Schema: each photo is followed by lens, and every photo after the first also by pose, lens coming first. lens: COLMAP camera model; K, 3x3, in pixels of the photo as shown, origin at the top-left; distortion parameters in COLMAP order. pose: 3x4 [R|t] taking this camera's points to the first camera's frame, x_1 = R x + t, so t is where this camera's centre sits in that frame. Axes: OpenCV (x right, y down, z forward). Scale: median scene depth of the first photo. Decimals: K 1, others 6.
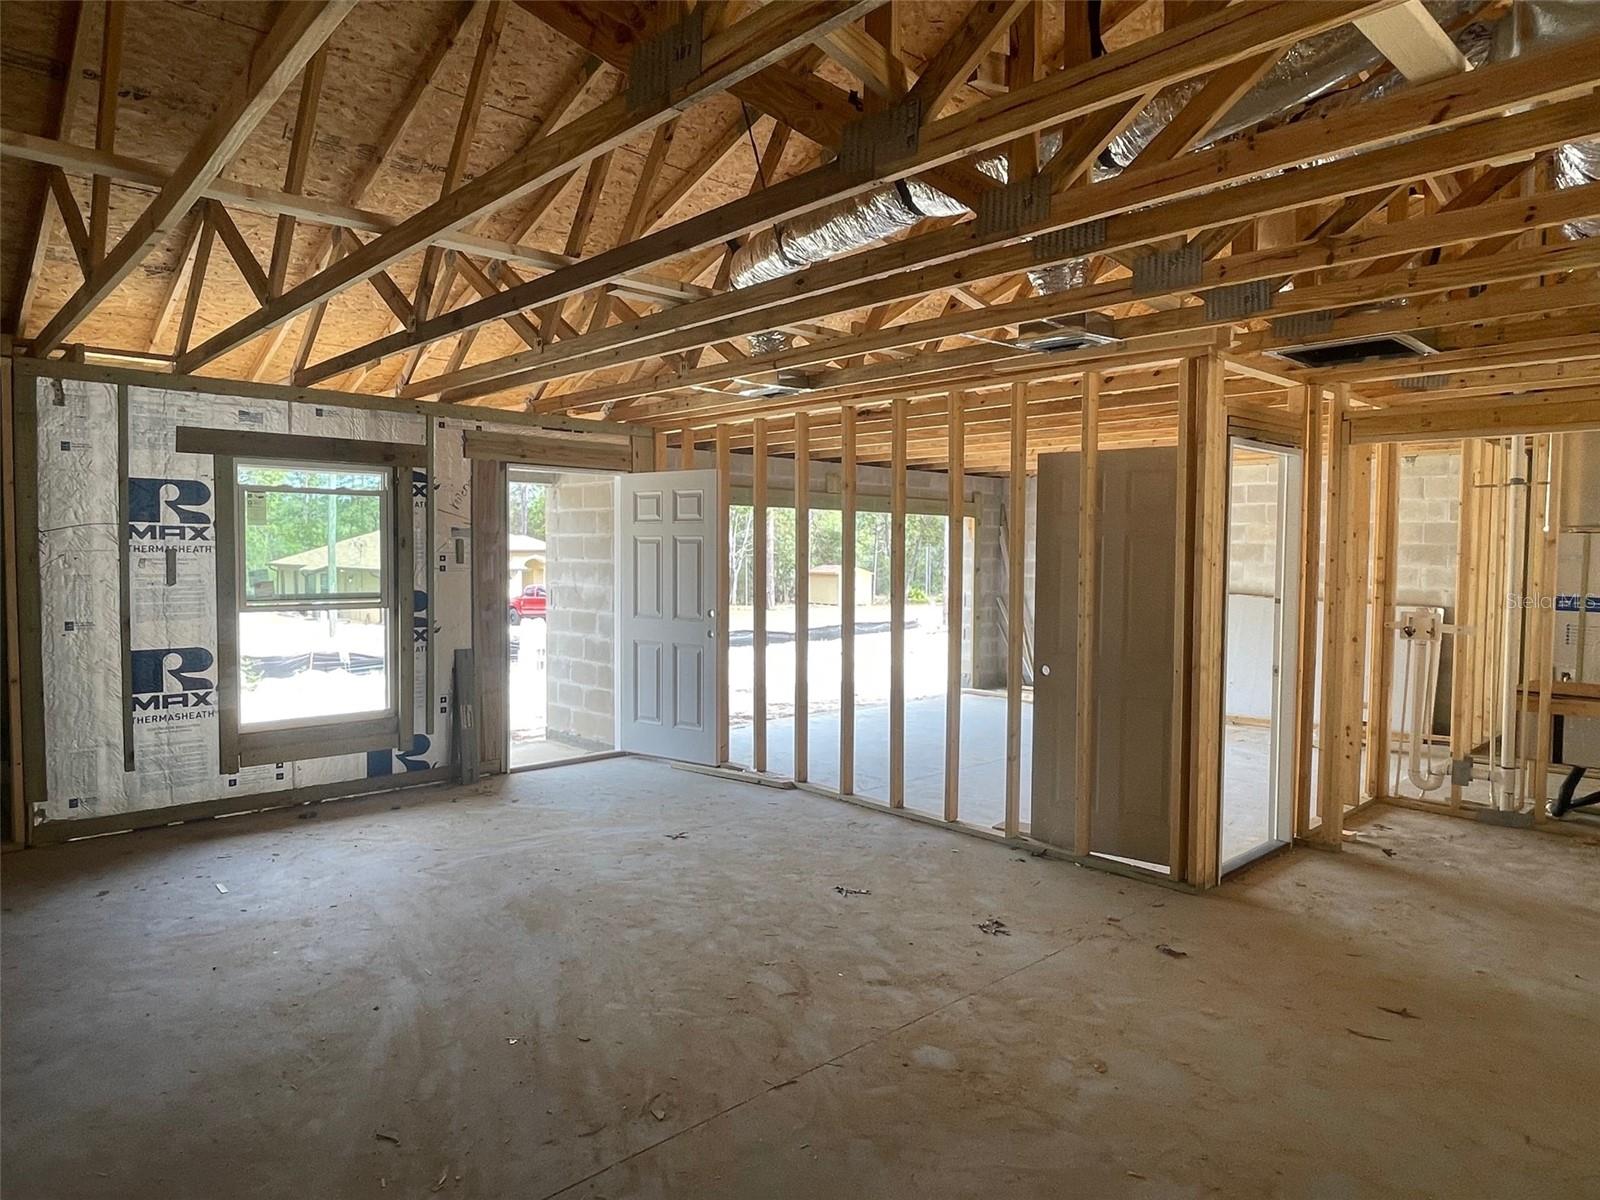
lens RADIAL K [[993.5, 0, 799.1], [0, 993.5, 591.9], [0, 0, 1]] dist [0.000022, -0.004619]
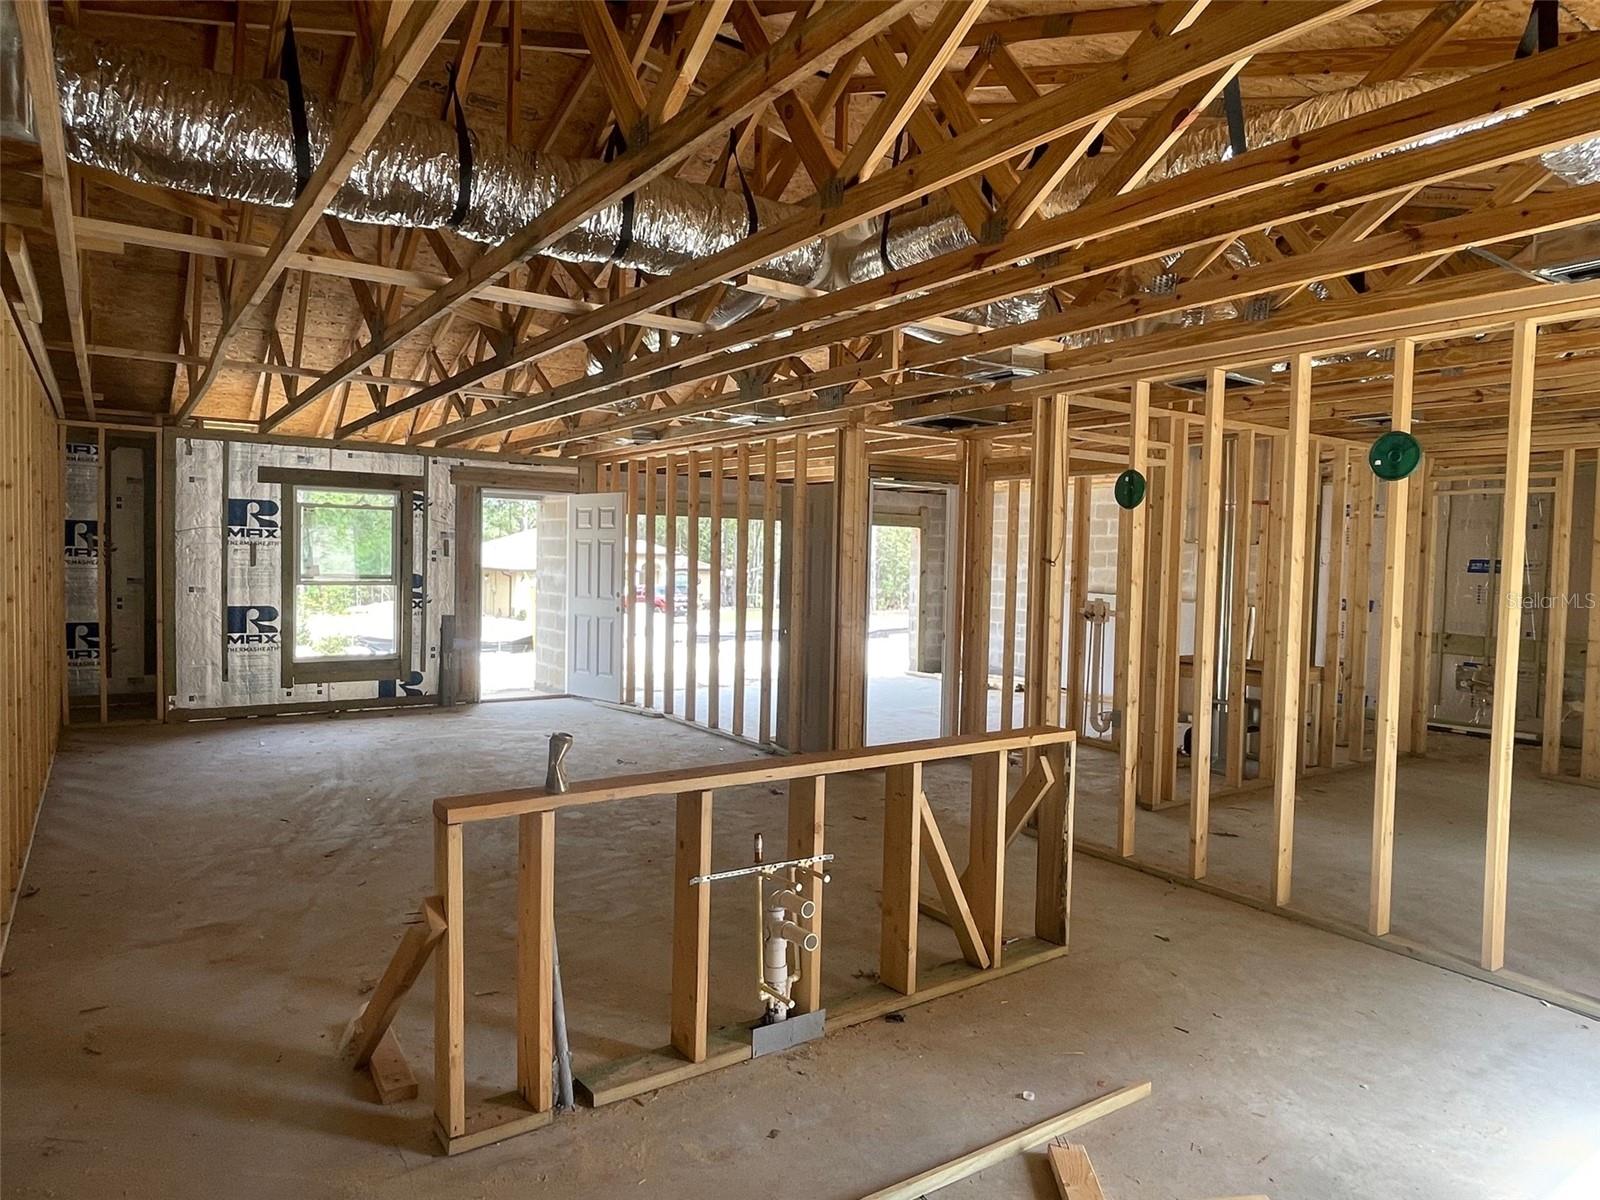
lens RADIAL K [[993.5, 0, 799.1], [0, 993.5, 591.9], [0, 0, 1]] dist [0.000022, -0.004619]
pose [[0.989995, 0.019061, -0.139810, 0.434197], [-0.020071, 0.999782, -0.005819, 0.025009], [0.139669, 0.008567, 0.990161, -0.430406]]
